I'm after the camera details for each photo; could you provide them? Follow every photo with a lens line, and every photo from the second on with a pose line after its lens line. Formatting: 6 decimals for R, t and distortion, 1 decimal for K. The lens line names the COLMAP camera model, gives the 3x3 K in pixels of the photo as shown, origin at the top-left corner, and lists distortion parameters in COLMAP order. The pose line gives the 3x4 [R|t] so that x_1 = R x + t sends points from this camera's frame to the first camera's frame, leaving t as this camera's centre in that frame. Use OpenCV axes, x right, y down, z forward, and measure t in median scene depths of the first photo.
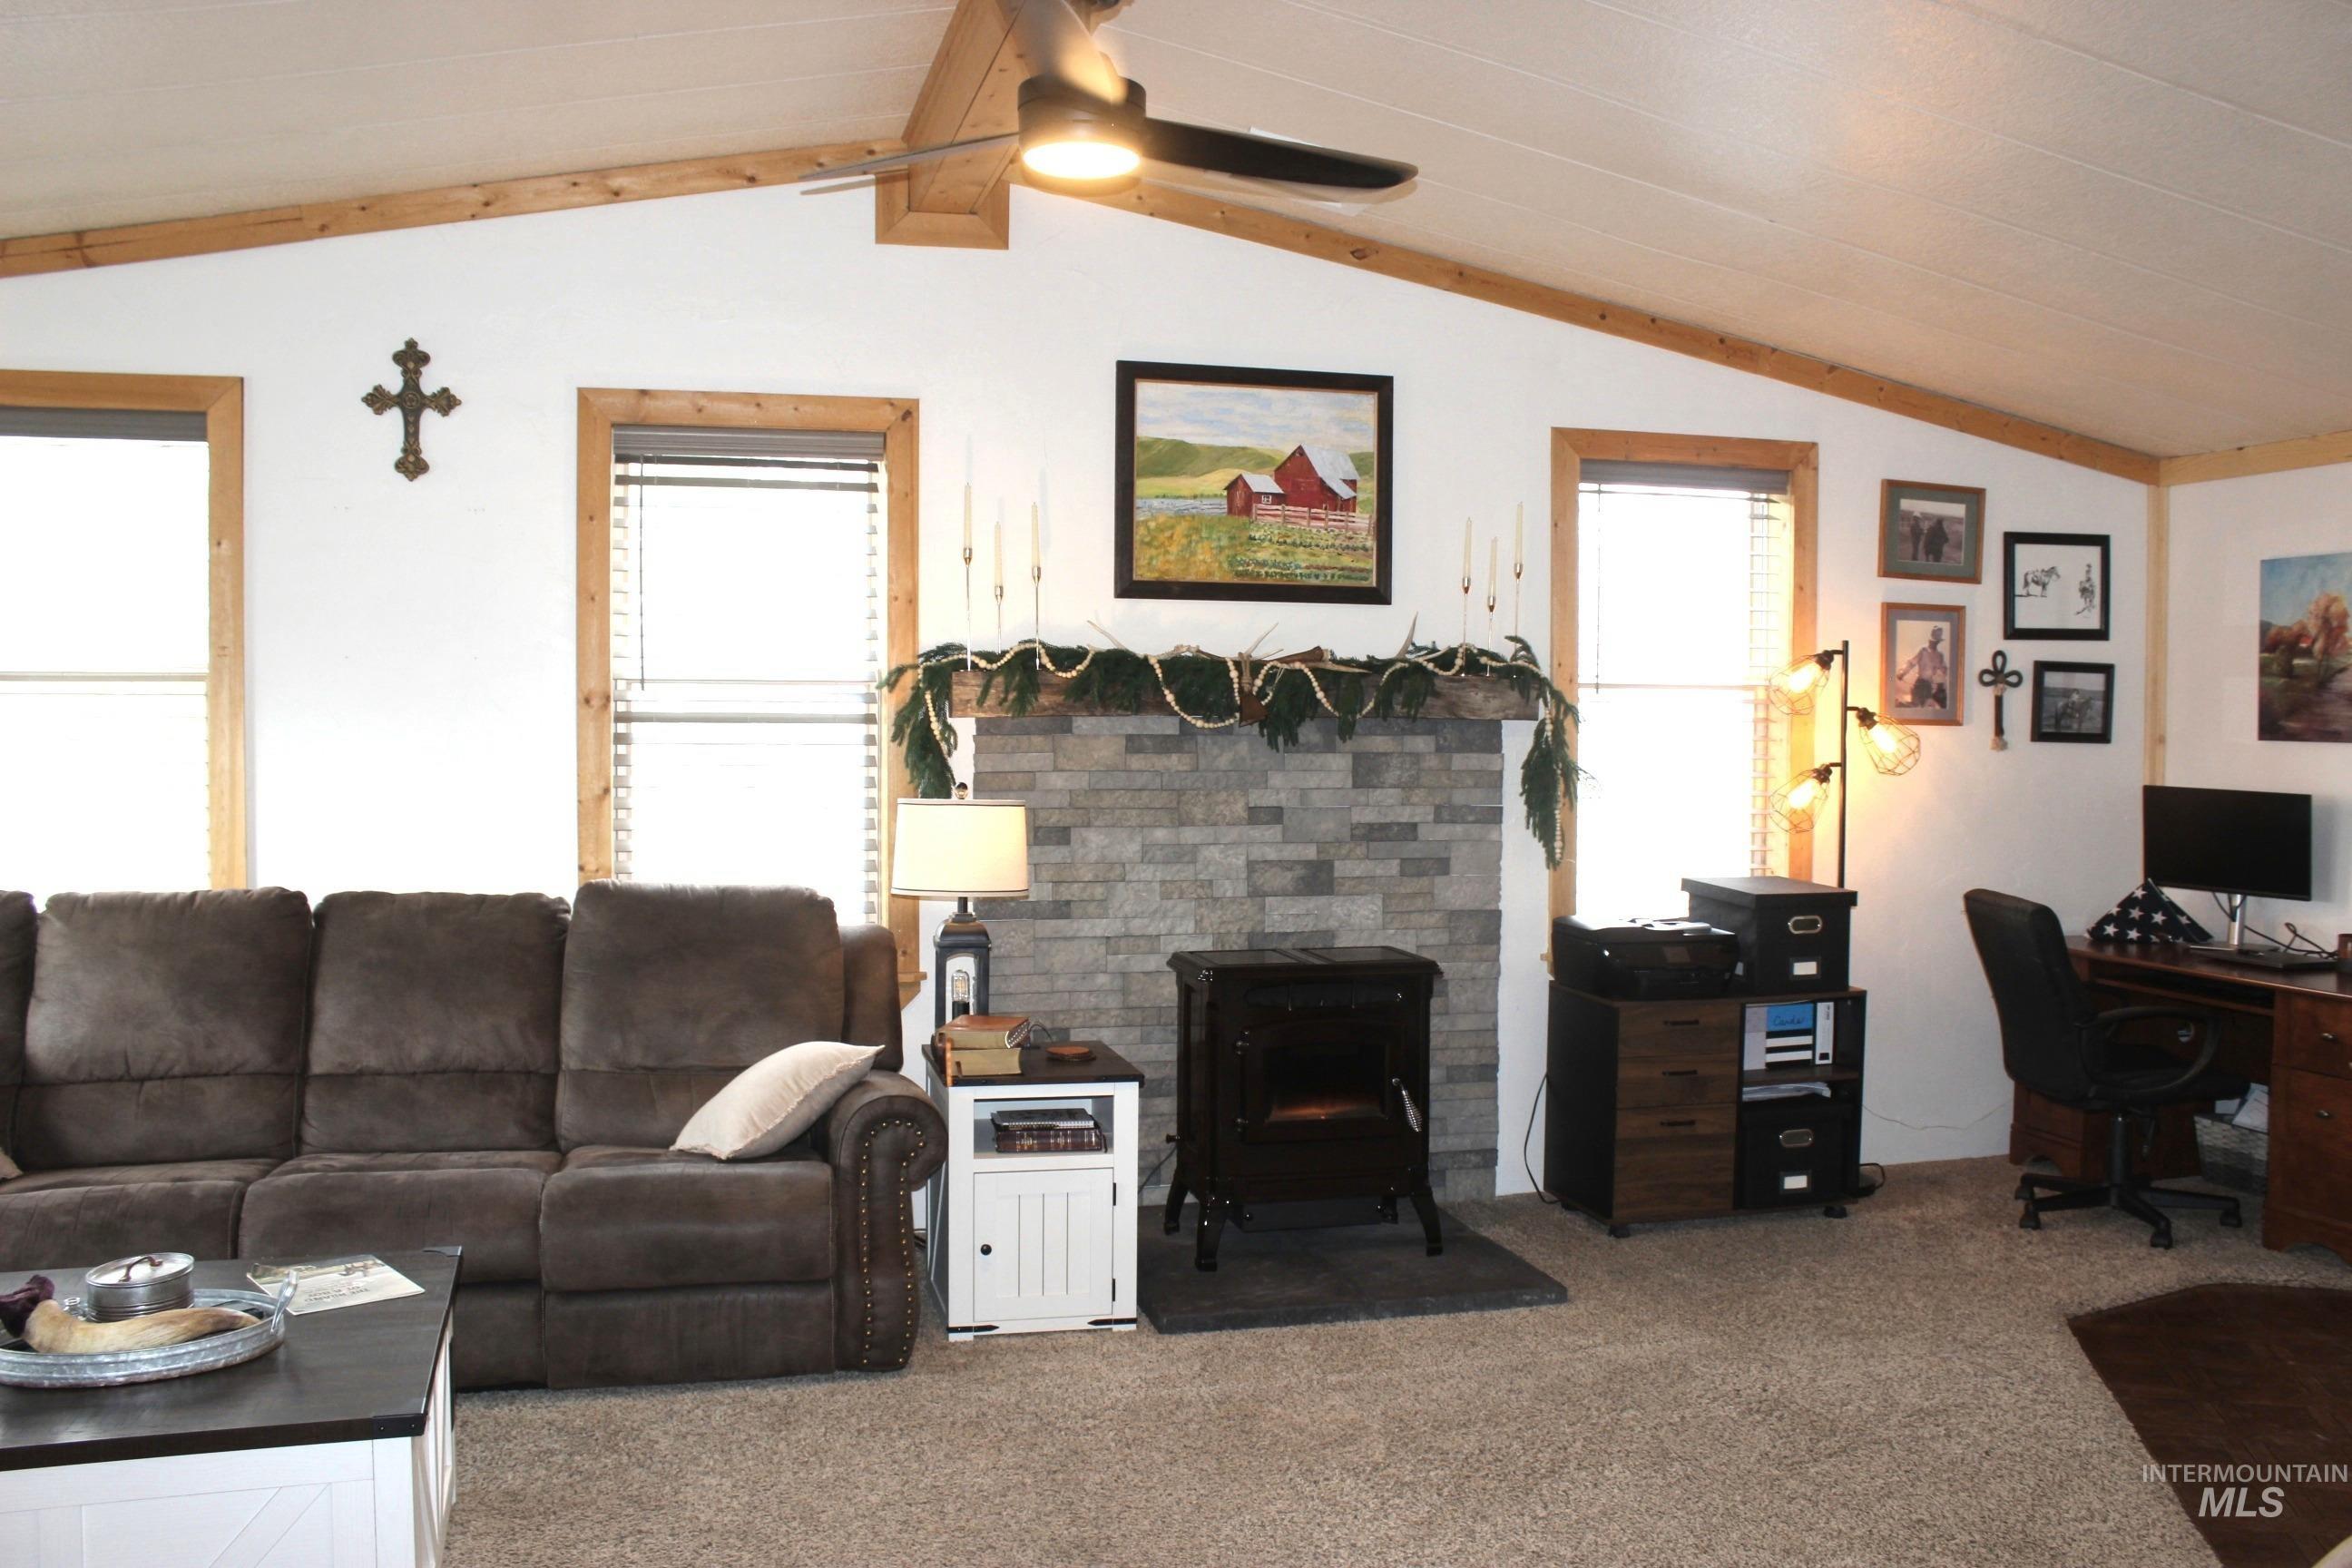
lens RADIAL K [[1979.4, 0, 1188.0], [0, 1979.4, 781.6], [0, 0, 1]] dist [-0.158039, 0.135613]
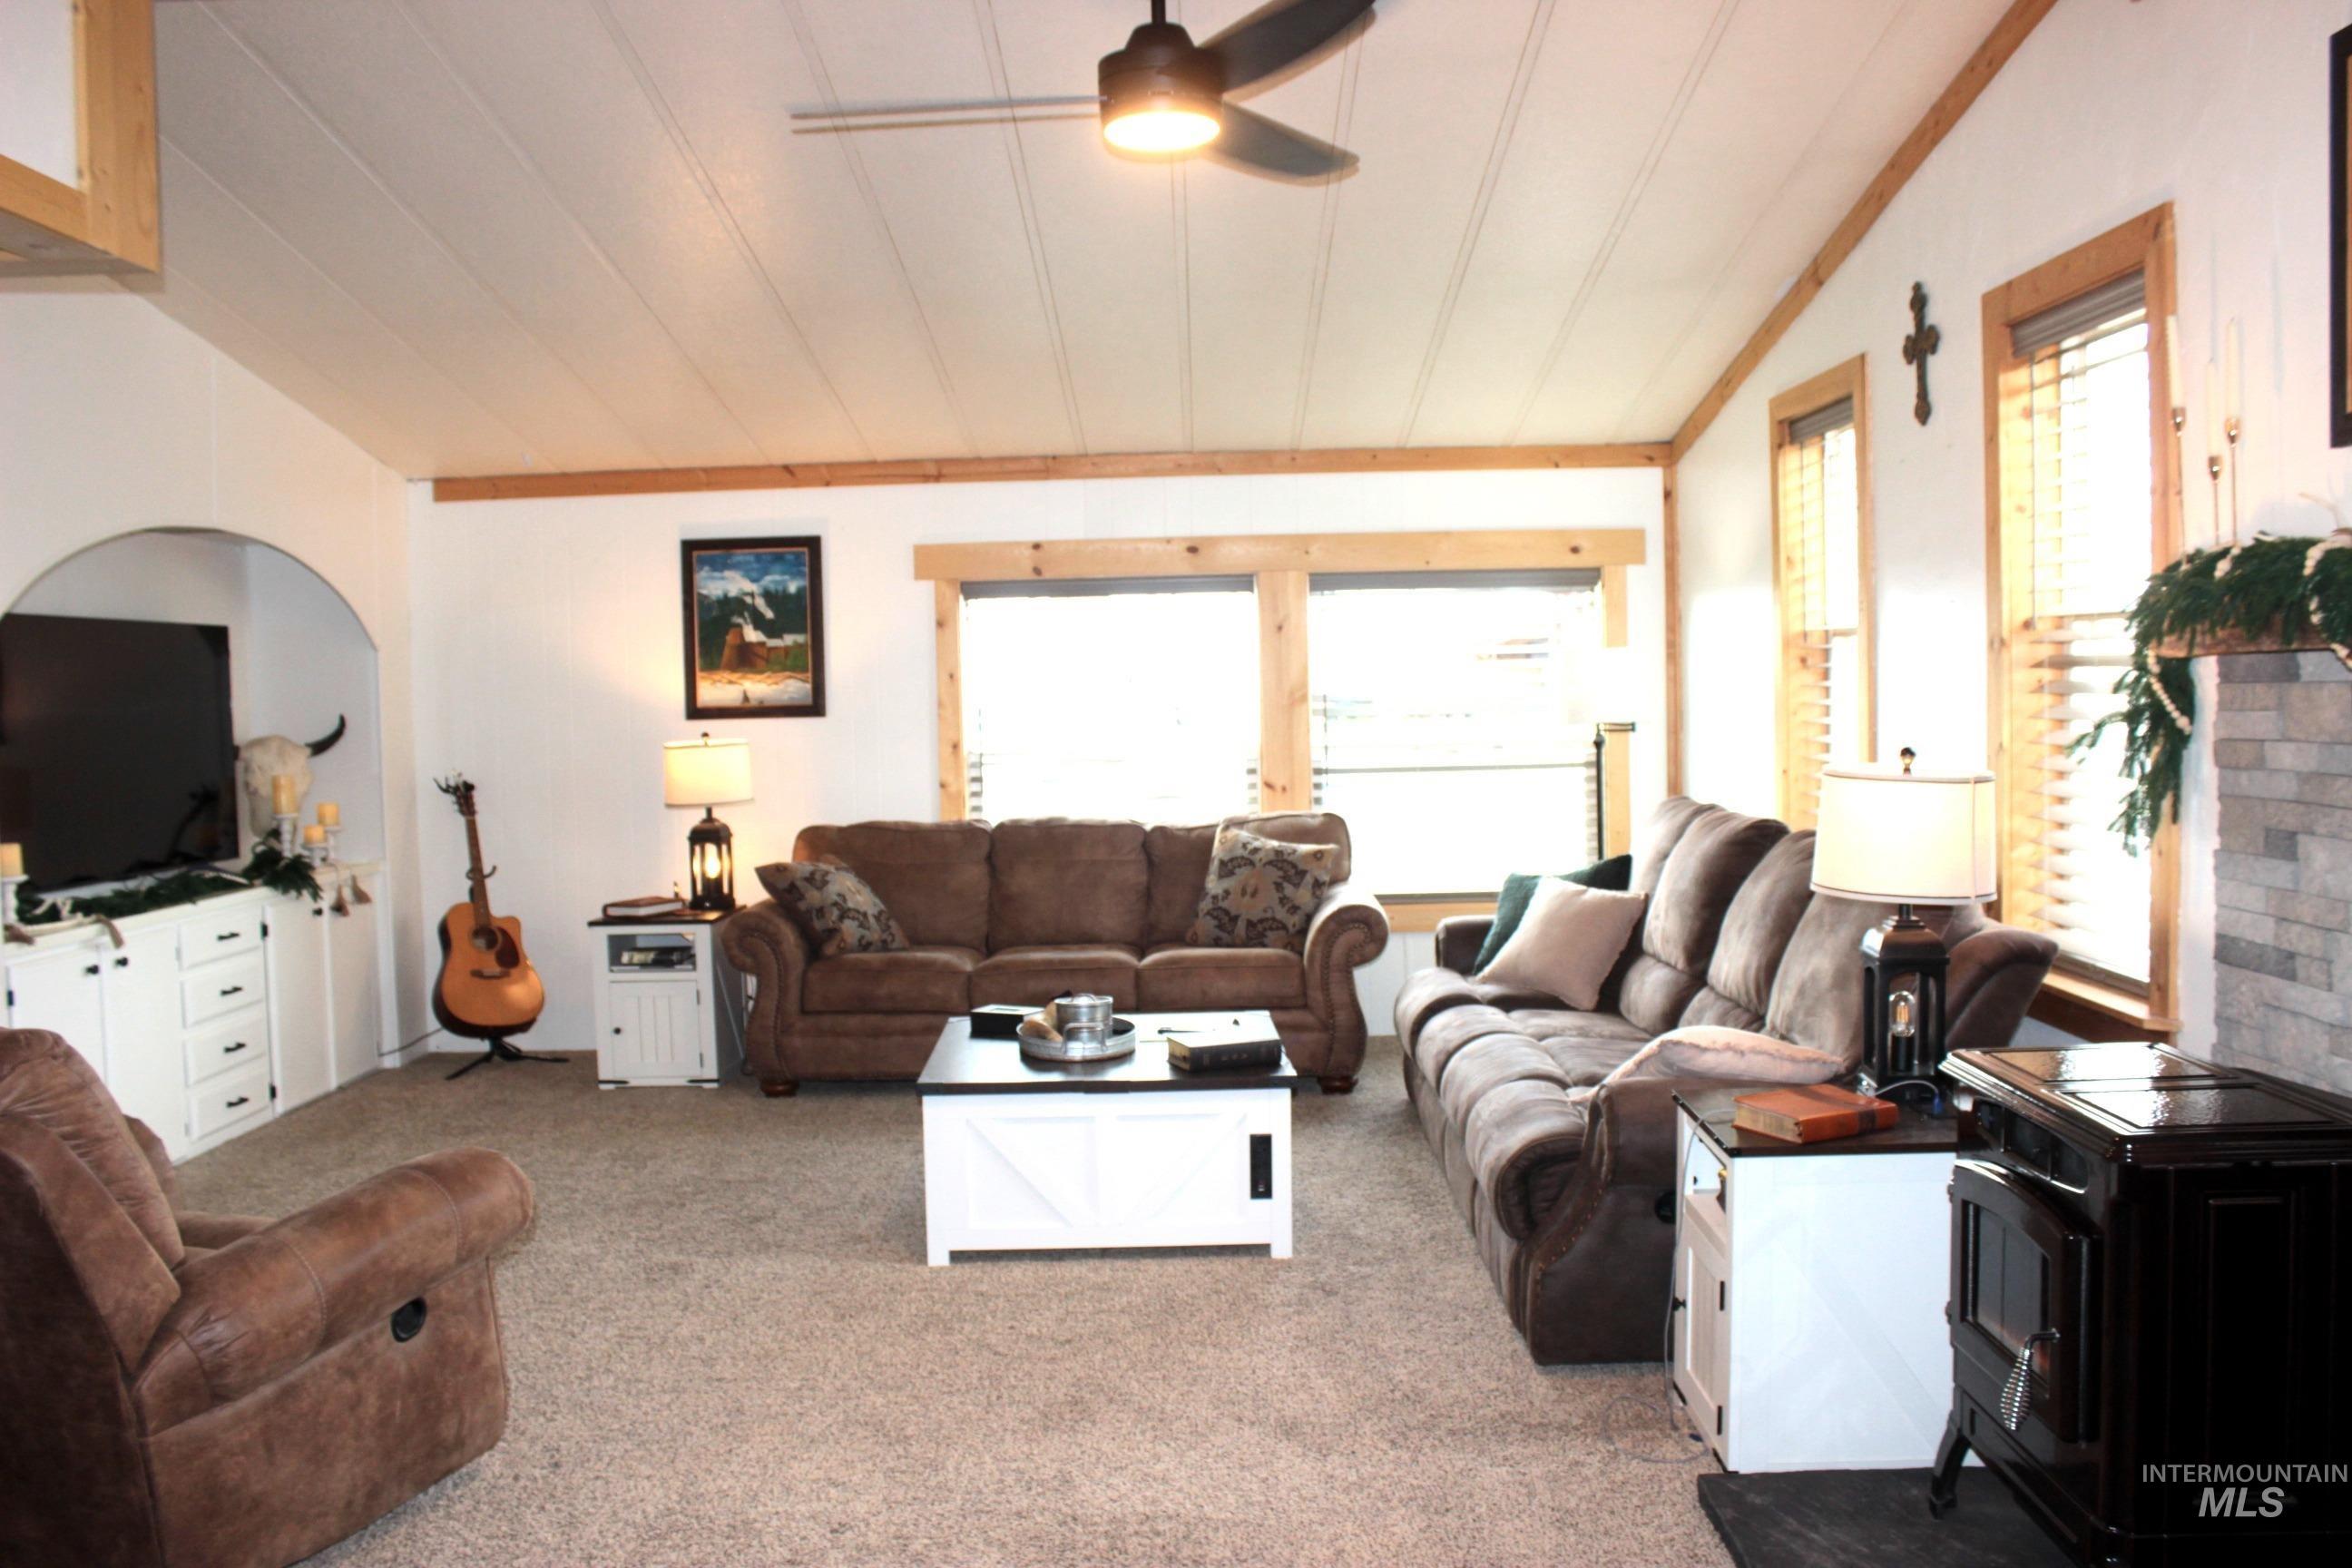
lens RADIAL K [[1979.4, 0, 1190.8], [0, 1979.4, 791.7], [0, 0, 1]] dist [-0.158039, 0.135613]
pose [[-0.265524, 0.055629, -0.962498, 0.618564], [-0.010329, 0.998113, 0.060537, -0.022649], [0.964049, 0.026016, -0.264448, 0.845934]]
